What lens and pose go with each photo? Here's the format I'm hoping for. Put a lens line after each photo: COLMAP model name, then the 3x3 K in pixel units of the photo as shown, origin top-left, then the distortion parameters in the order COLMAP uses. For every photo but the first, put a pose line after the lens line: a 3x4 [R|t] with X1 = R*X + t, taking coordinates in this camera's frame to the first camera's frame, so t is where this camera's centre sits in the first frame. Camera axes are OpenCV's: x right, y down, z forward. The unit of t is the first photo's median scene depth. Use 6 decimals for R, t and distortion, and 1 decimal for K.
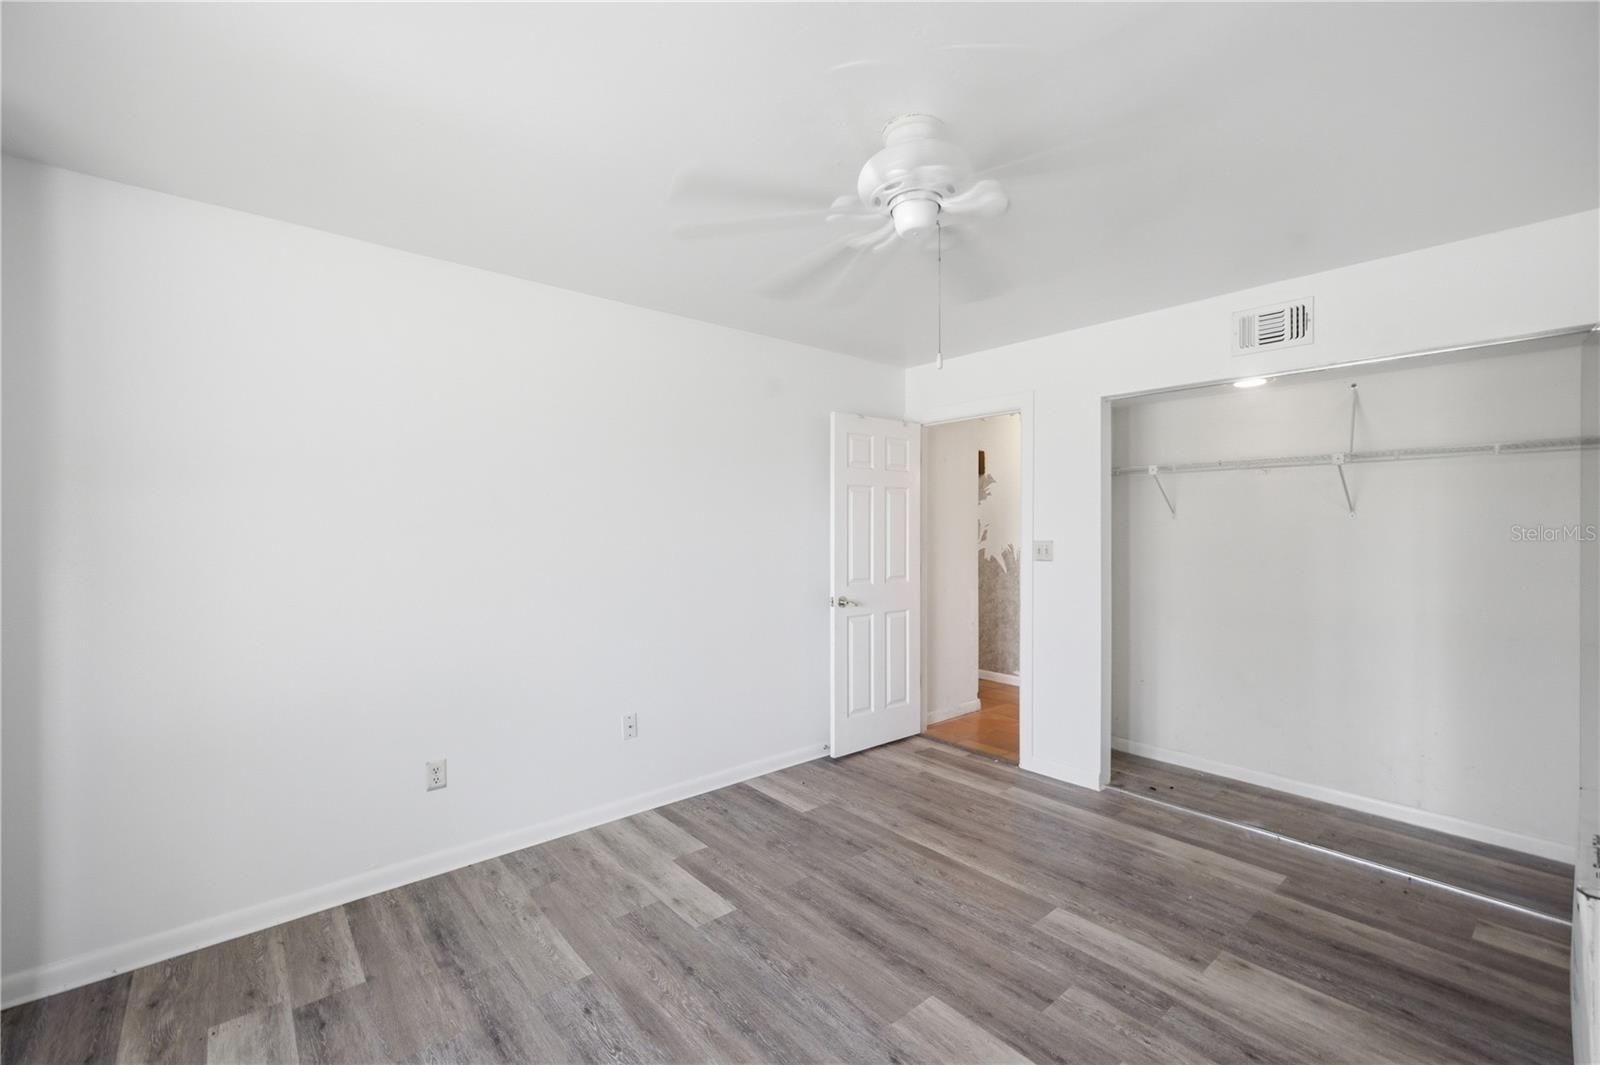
lens RADIAL K [[672.5, 0, 809.4], [0, 672.5, 526.6], [0, 0, 1]] dist [0.010573, 0.000082]
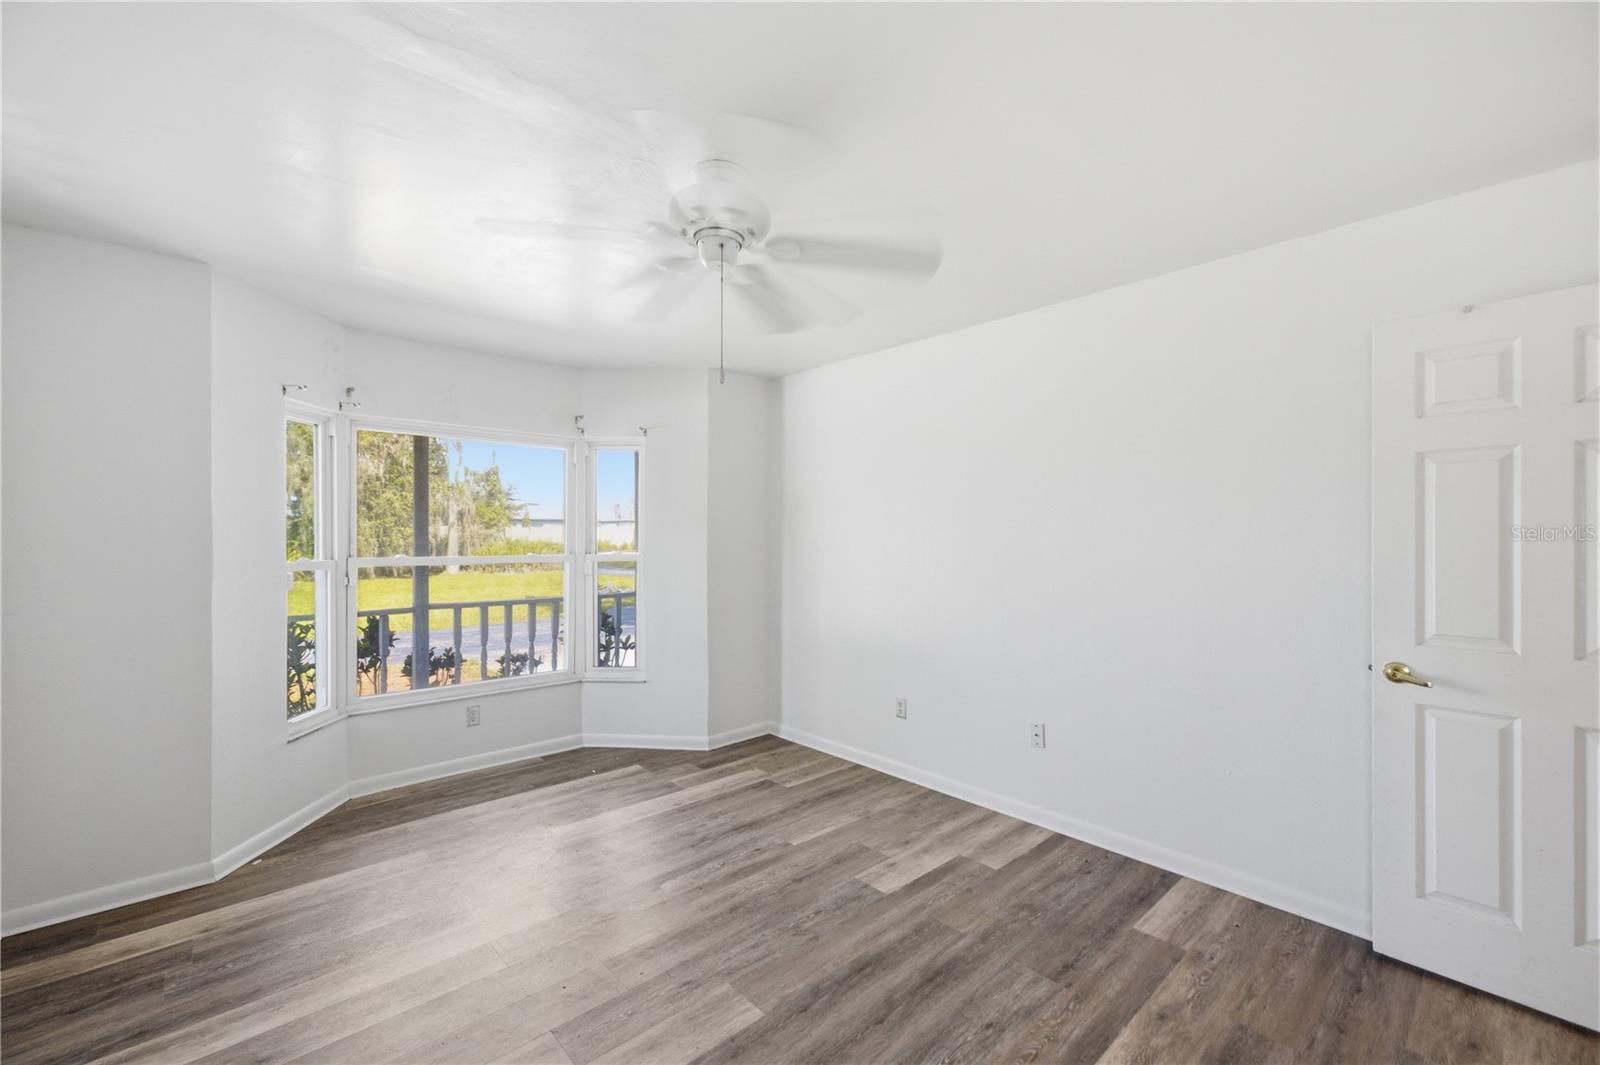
lens RADIAL K [[672.5, 0, 809.1], [0, 672.5, 534.7], [0, 0, 1]] dist [0.010573, 0.000082]
pose [[0.032915, 0.002082, -0.999456, 0.875131], [-0.001852, 0.999996, 0.002022, 0.003473], [0.999456, 0.001784, 0.032919, 0.783895]]
